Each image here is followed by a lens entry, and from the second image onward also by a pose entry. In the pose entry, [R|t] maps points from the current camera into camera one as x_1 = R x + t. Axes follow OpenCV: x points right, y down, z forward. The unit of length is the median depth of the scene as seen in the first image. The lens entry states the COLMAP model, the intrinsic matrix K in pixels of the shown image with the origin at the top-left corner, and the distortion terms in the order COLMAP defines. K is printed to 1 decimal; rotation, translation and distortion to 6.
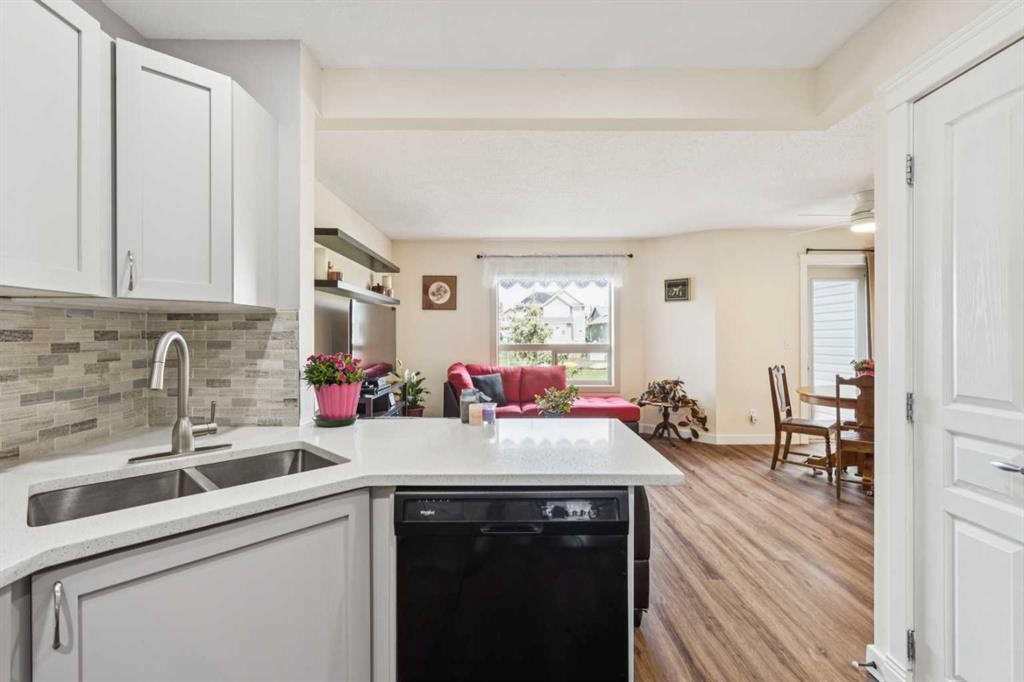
lens RADIAL K [[460.5, 0, 510.1], [0, 460.5, 336.0], [0, 0, 1]] dist [0.004834, -0.000846]
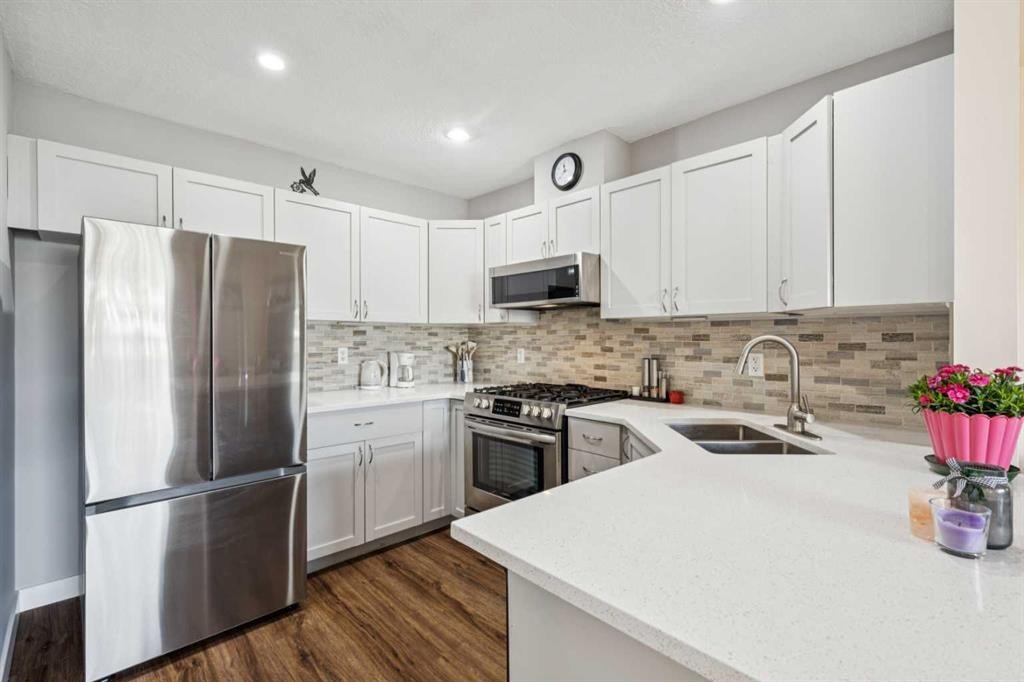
lens RADIAL K [[460.5, 0, 515.5], [0, 460.5, 339.6], [0, 0, 1]] dist [0.004834, -0.000846]
pose [[-0.727251, 0.007155, -0.686335, 0.499969], [0.003868, 0.999973, 0.006326, -0.005360], [0.686361, 0.001946, -0.727258, 0.983883]]
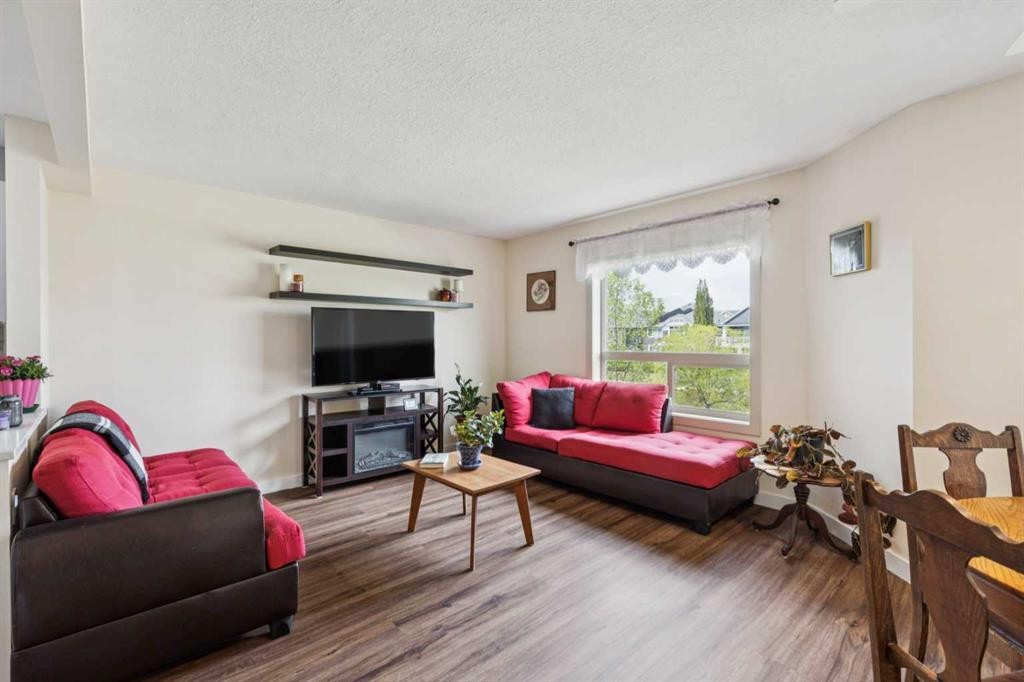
lens RADIAL K [[460.5, 0, 519.3], [0, 460.5, 342.0], [0, 0, 1]] dist [0.004834, -0.000846]
pose [[0.678075, 0.005297, -0.734973, 1.379217], [-0.001029, 0.999980, 0.006258, -0.008008], [0.734992, -0.003487, 0.678067, 1.099975]]
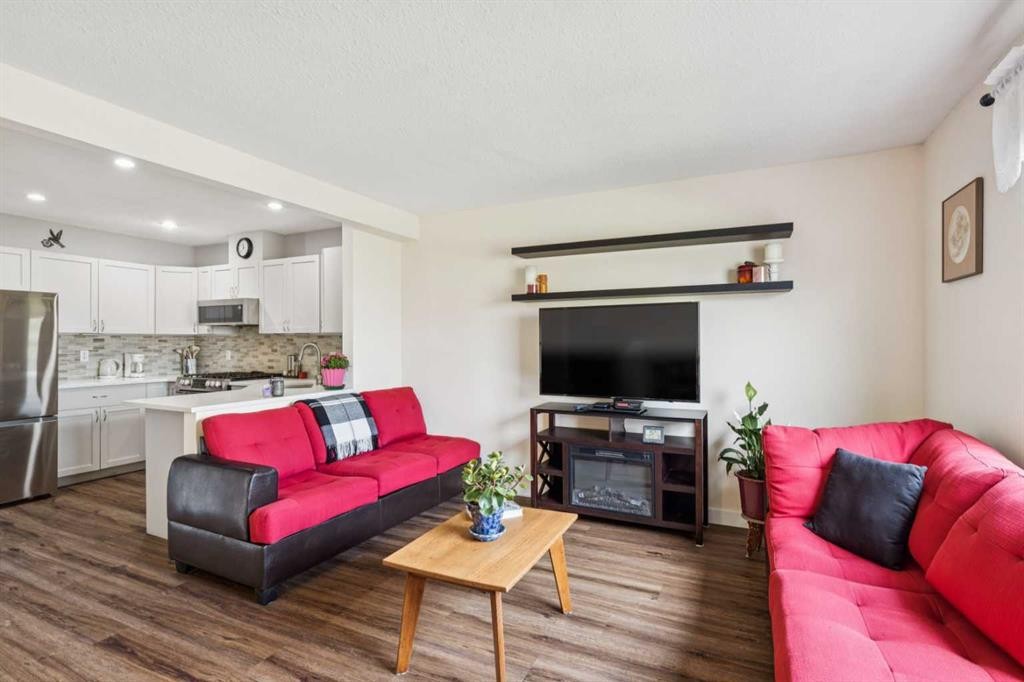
lens RADIAL K [[486.0, 0, 517.2], [0, 486.0, 341.5], [0, 0, 1]] dist [-0.003671, 0.001673]
pose [[-0.438184, 0.003355, -0.898879, 1.102612], [0.001464, 0.999994, 0.003018, -0.019618], [0.898884, 0.000007, -0.438186, 2.496060]]
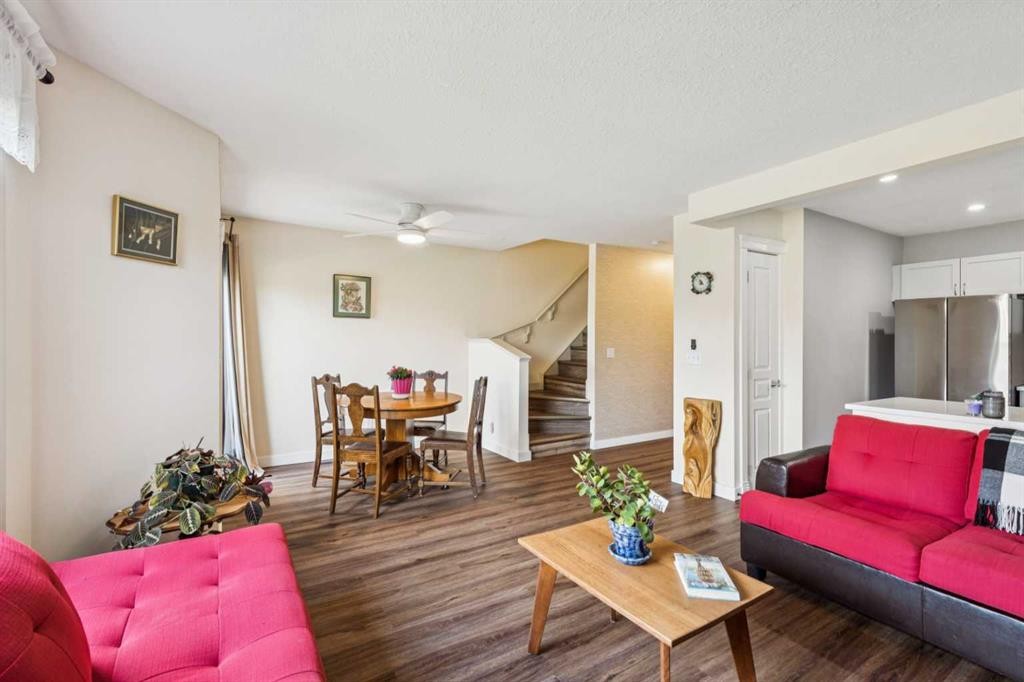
lens RADIAL K [[460.5, 0, 515.1], [0, 460.5, 340.9], [0, 0, 1]] dist [0.004834, -0.000846]
pose [[-0.528043, -0.001575, 0.849216, -0.447036], [-0.003170, 0.999995, -0.000117, -0.013987], [-0.849212, -0.002754, -0.528045, 2.642126]]
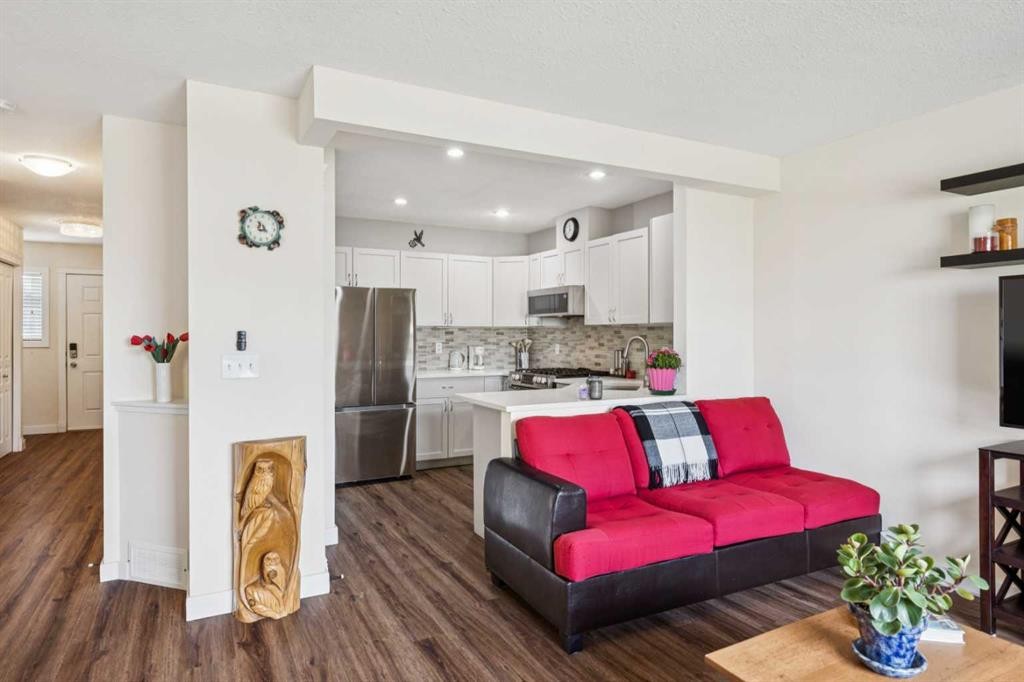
lens RADIAL K [[590.6, 0, 513.0], [0, 590.6, 336.7], [0, 0, 1]] dist [0.000321, -0.001257]
pose [[-0.887257, 0.004512, -0.461254, 0.952766], [0.002367, 0.999984, 0.005231, -0.016710], [0.461270, 0.003549, -0.887253, 2.420768]]
